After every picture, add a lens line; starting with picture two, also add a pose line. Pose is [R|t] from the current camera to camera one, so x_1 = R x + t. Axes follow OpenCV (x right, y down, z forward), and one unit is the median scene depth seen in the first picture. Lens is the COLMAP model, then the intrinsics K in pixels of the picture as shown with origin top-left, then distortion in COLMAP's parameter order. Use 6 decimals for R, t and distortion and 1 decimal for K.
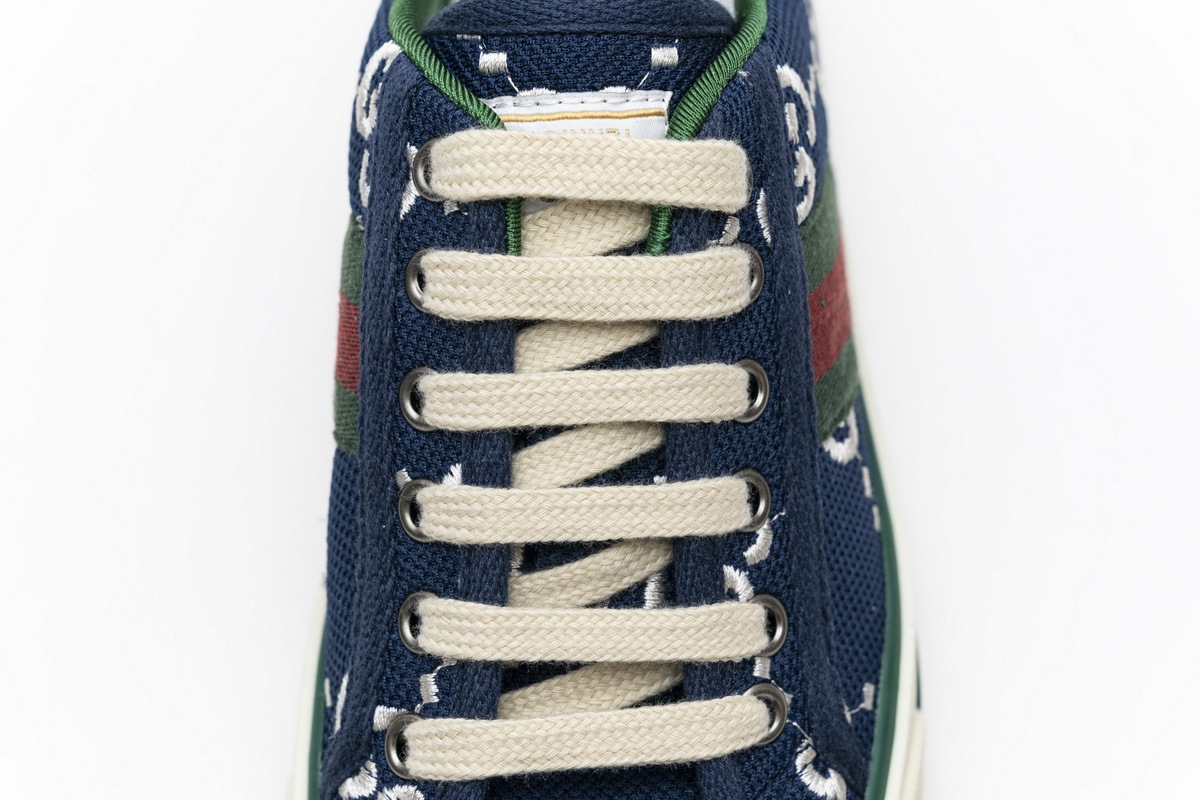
lens RADIAL K [[2229.0, 0, 605.0], [0, 2229.0, 394.6], [0, 0, 1]] dist [0.015943, 0.000000]
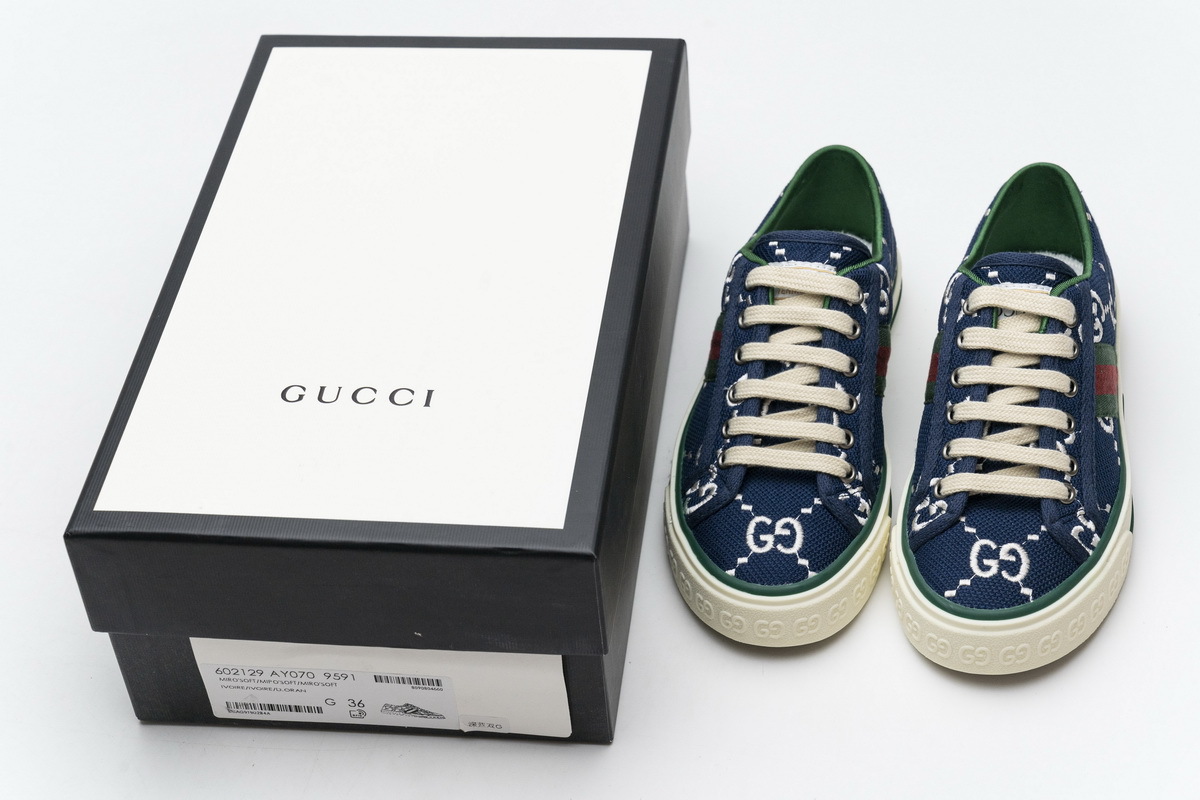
lens RADIAL K [[2229.0, 0, 599.9], [0, 2229.0, 400.6], [0, 0, 1]] dist [0.015943, 0.000000]
pose [[0.970389, 0.078221, -0.228530, 0.136489], [-0.149623, 0.937398, -0.314482, 1.037419], [0.189625, 0.339363, 0.921344, -1.826231]]
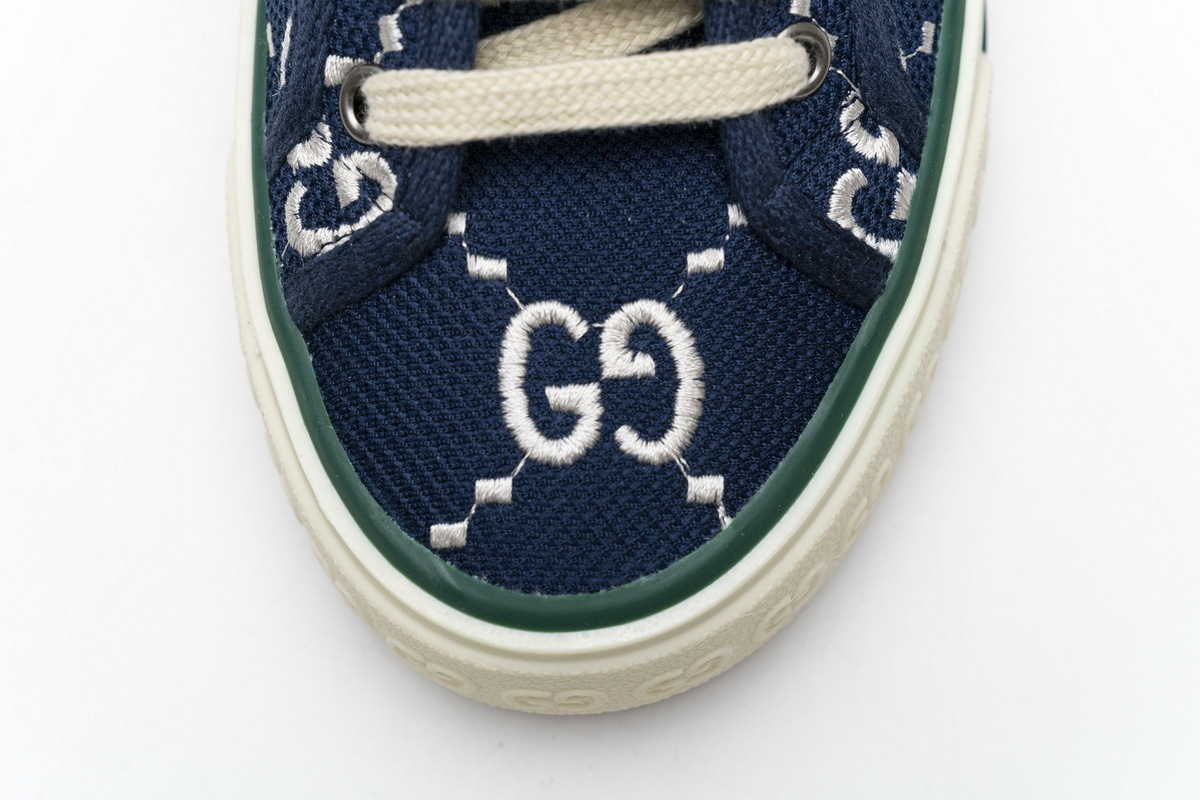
lens RADIAL K [[2229.0, 0, 605.0], [0, 2229.0, 395.3], [0, 0, 1]] dist [0.015943, 0.000000]
pose [[0.999938, -0.010714, -0.002928, 0.000070], [0.011104, 0.958294, 0.285569, 0.027165], [-0.000254, -0.285584, 0.958354, 0.184770]]
